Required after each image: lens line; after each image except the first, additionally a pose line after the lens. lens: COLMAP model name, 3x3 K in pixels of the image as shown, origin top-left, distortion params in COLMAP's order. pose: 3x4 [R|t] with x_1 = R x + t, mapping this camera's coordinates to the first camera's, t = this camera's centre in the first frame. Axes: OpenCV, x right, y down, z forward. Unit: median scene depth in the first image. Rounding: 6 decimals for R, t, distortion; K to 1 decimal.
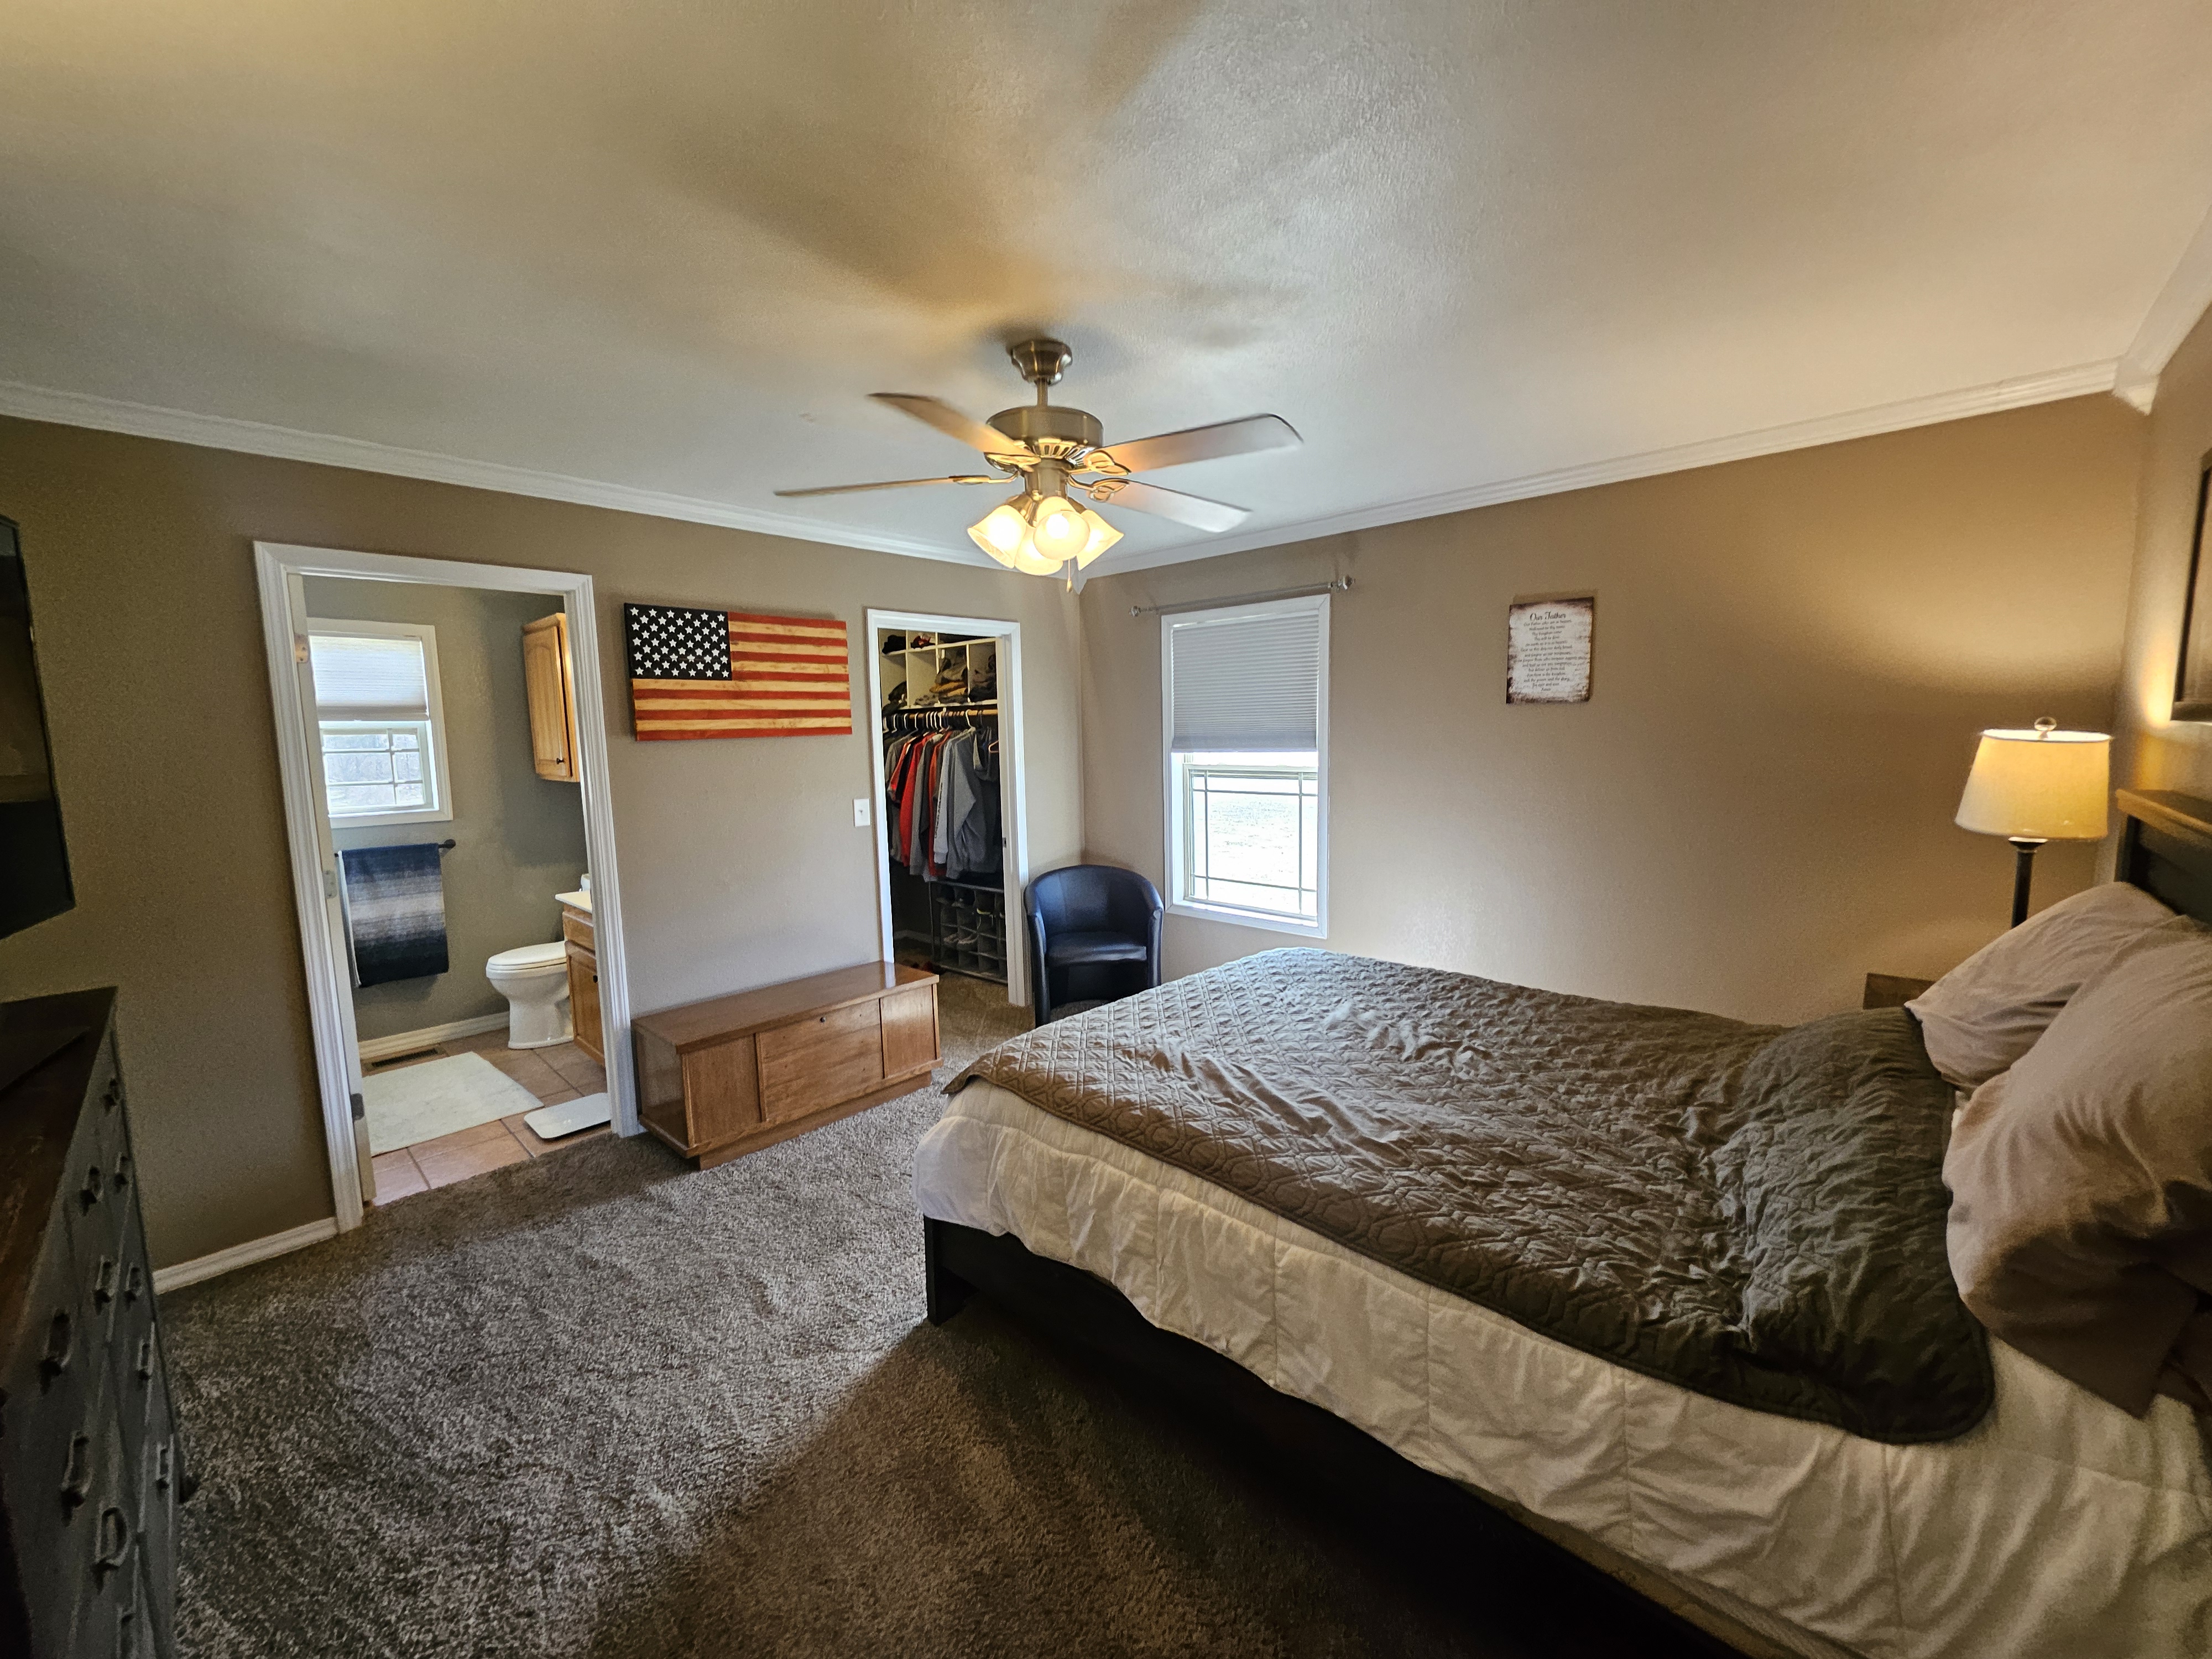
lens RADIAL K [[869.8, 0, 1110.1], [0, 869.8, 831.2], [0, 0, 1]] dist [0.002244, 0.000083]
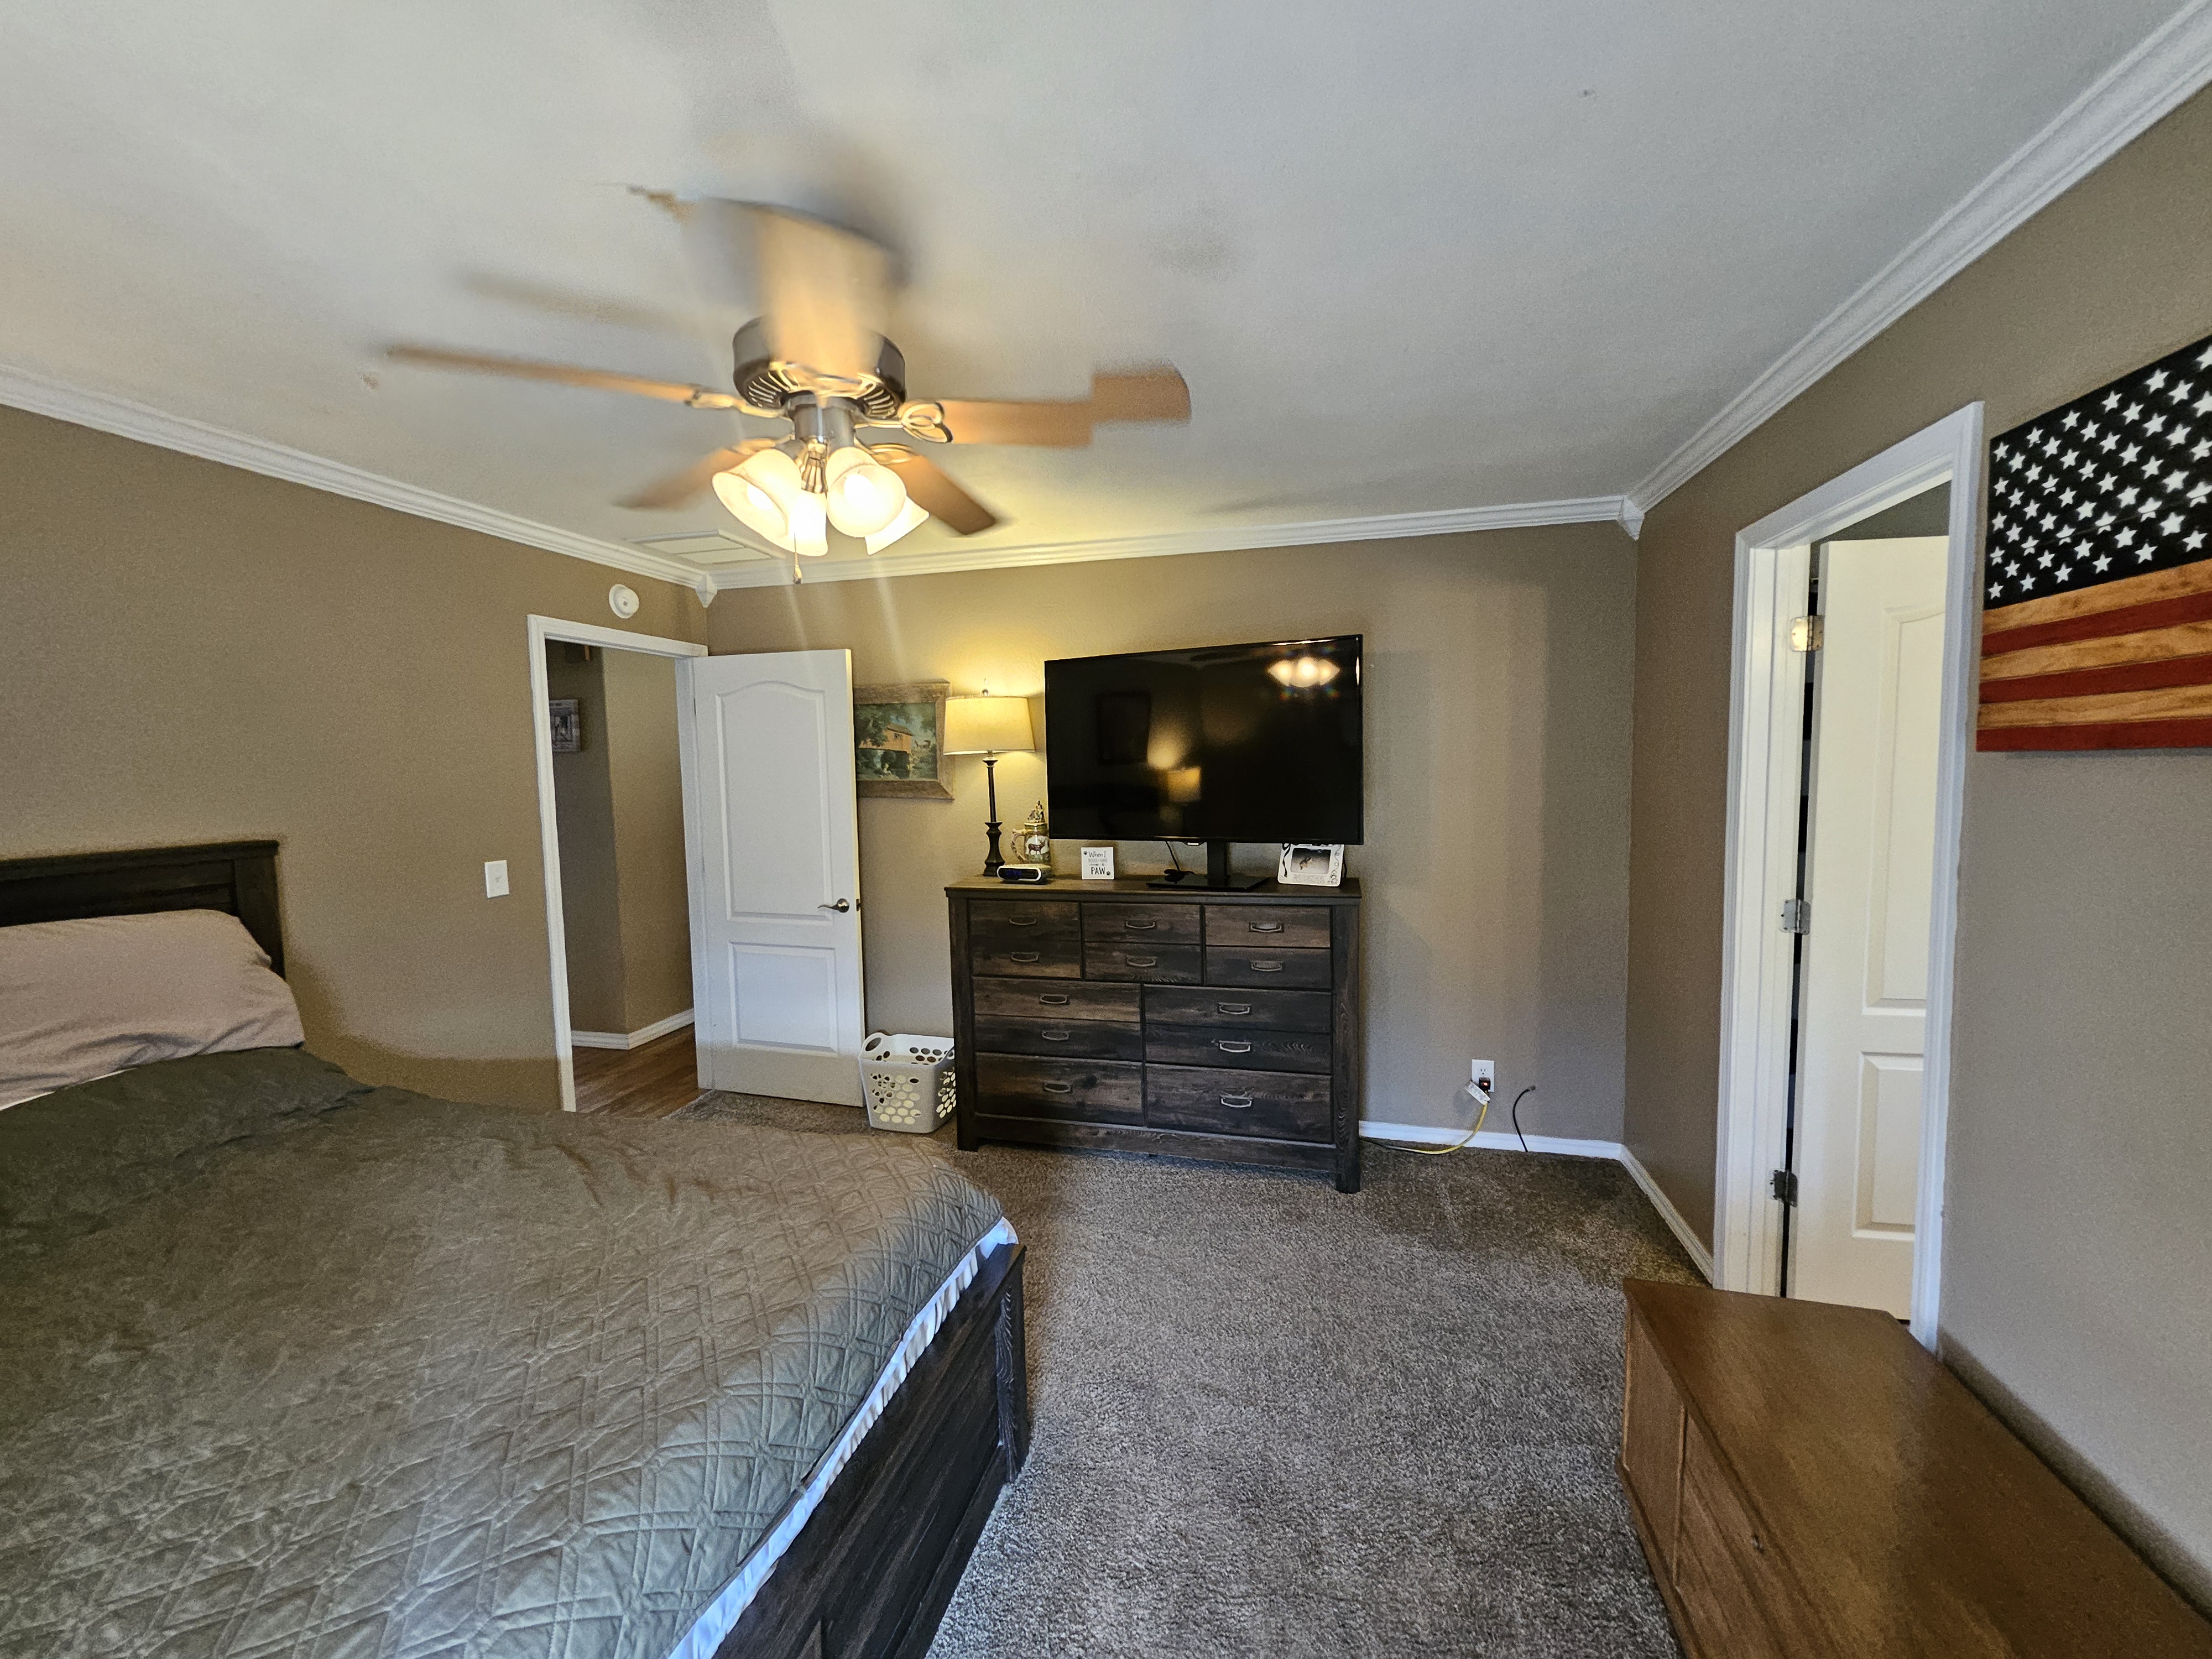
lens RADIAL K [[869.8, 0, 1110.1], [0, 869.8, 831.2], [0, 0, 1]] dist [0.002244, 0.000083]
pose [[-0.882766, 0.068948, -0.464725, 0.052752], [-0.023188, 0.981573, 0.189675, -0.136054], [0.469239, 0.178215, -0.864901, 1.164307]]
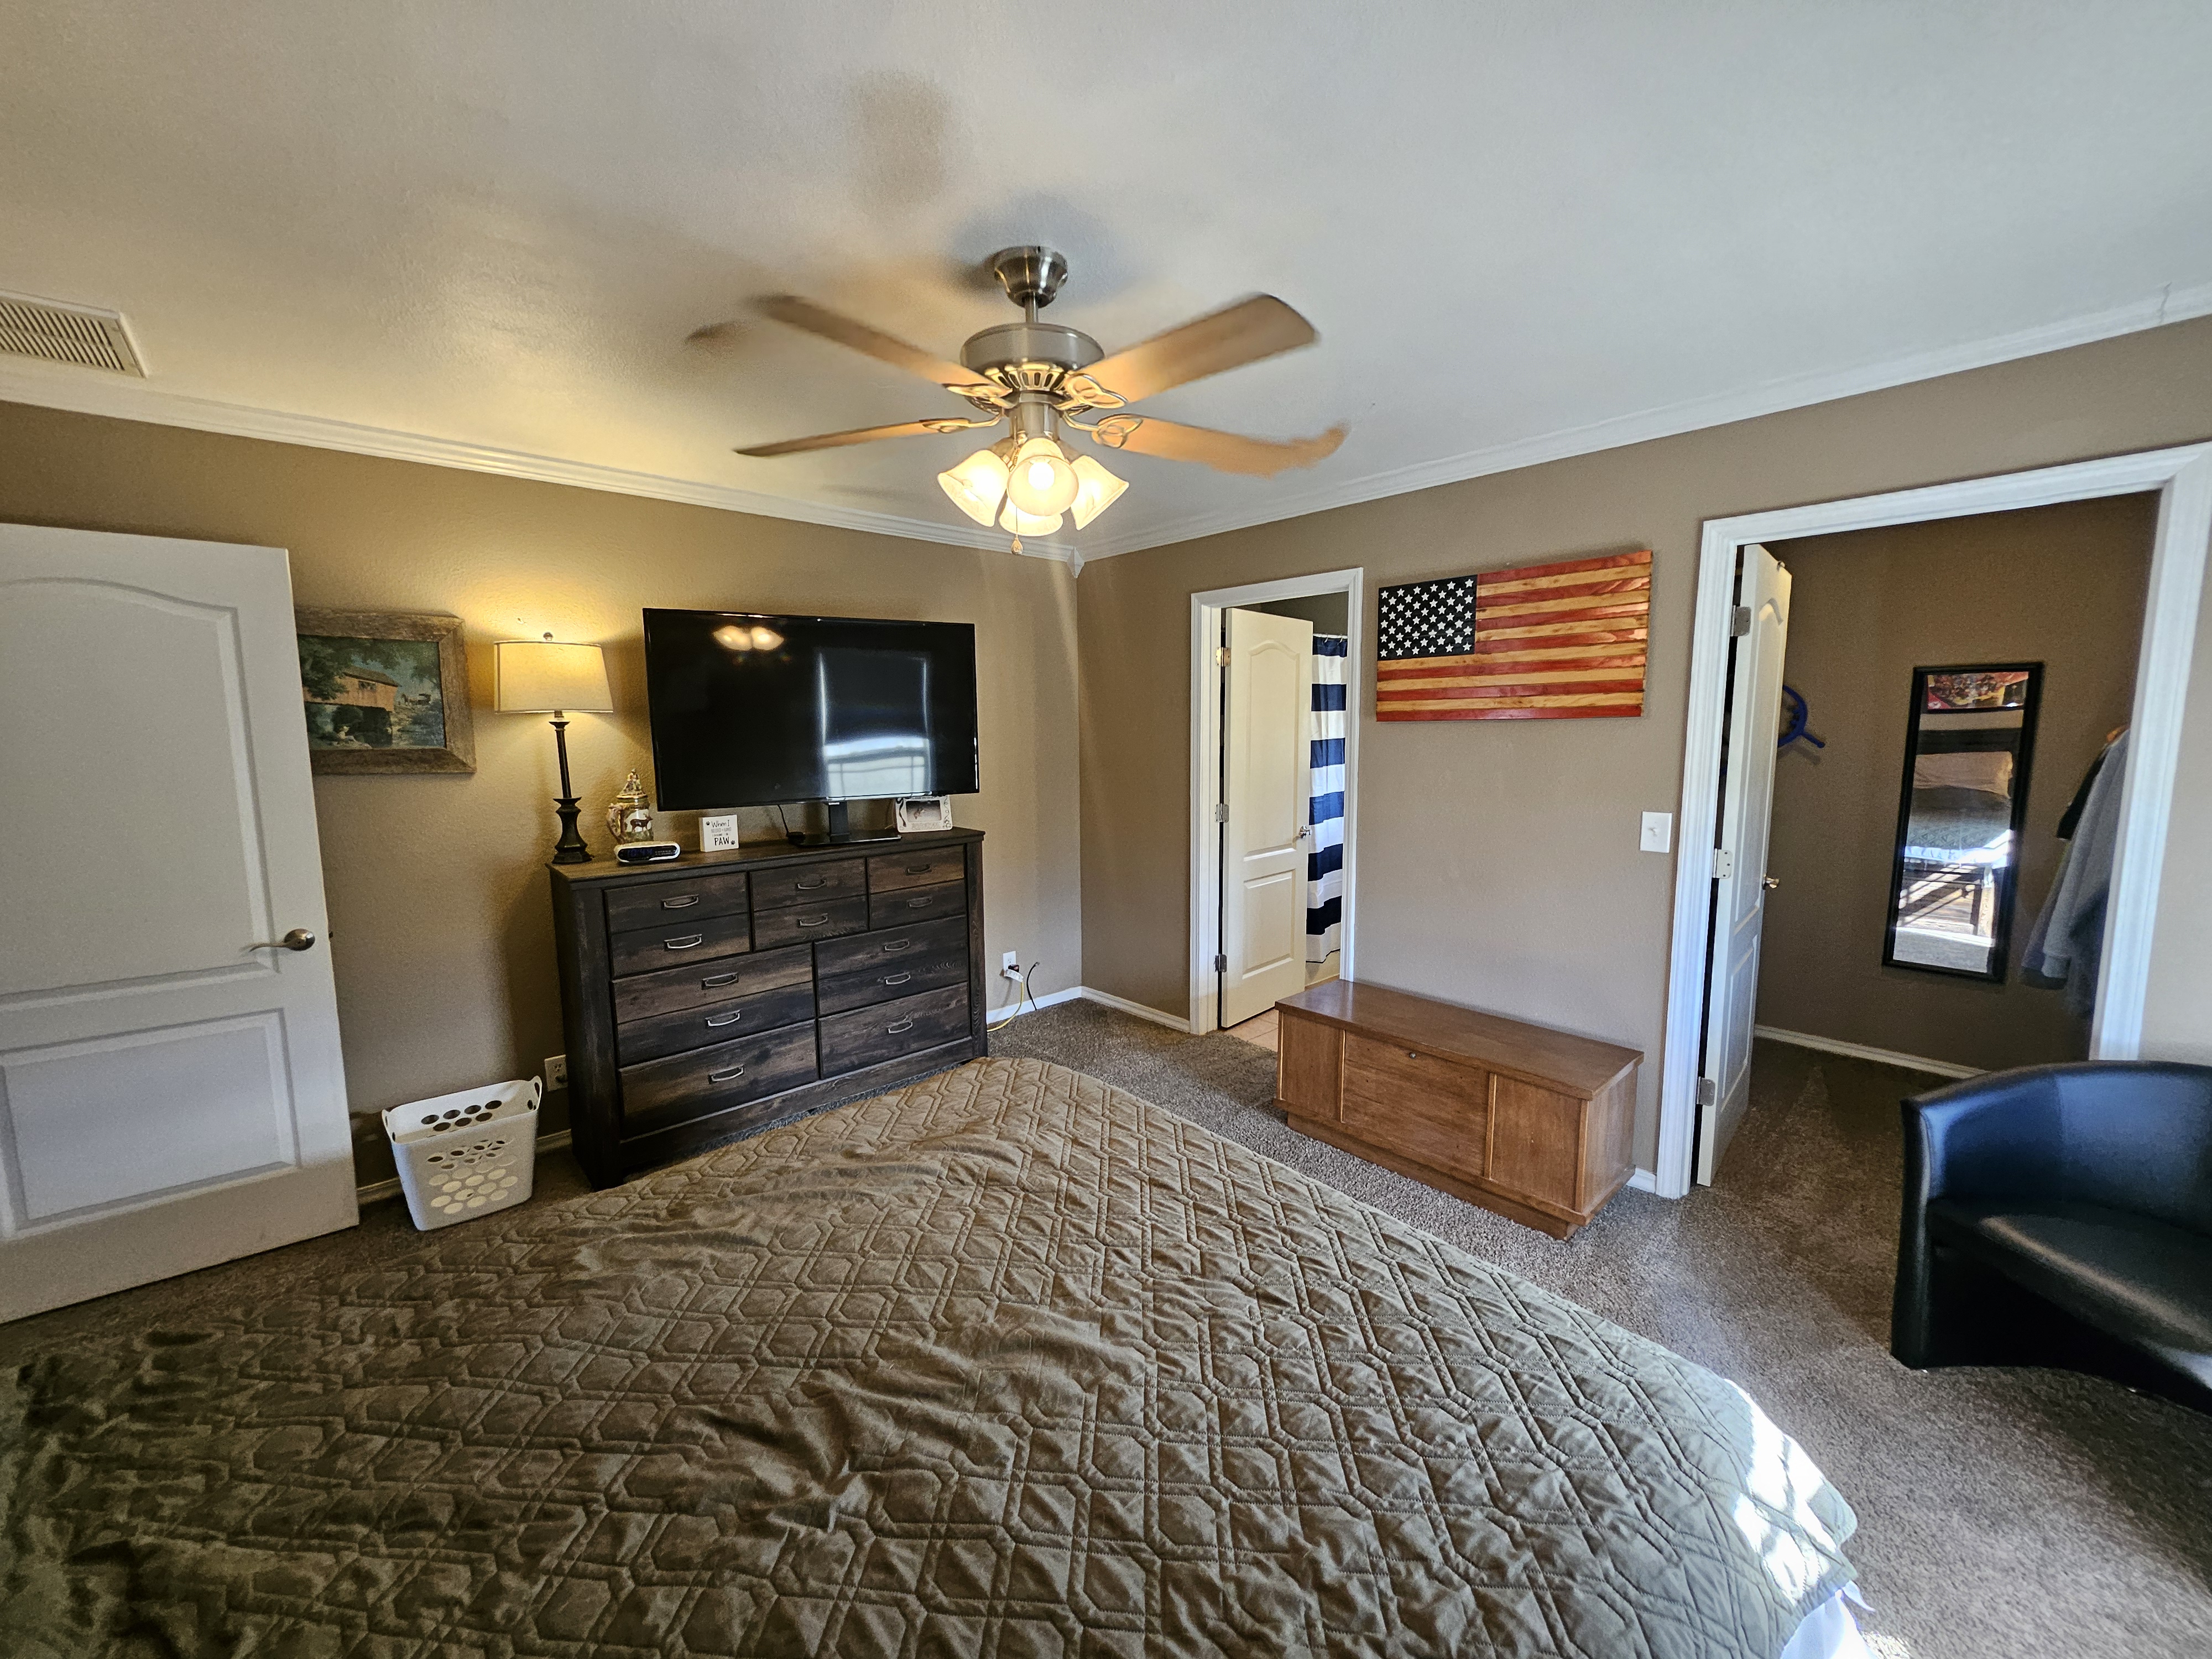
lens RADIAL K [[869.8, 0, 1110.1], [0, 869.8, 831.2], [0, 0, 1]] dist [0.002244, 0.000083]
pose [[-0.090705, 0.141822, -0.985728, 0.513405], [-0.106131, 0.982794, 0.151166, -0.096854], [0.990206, 0.118328, -0.074092, 0.766674]]
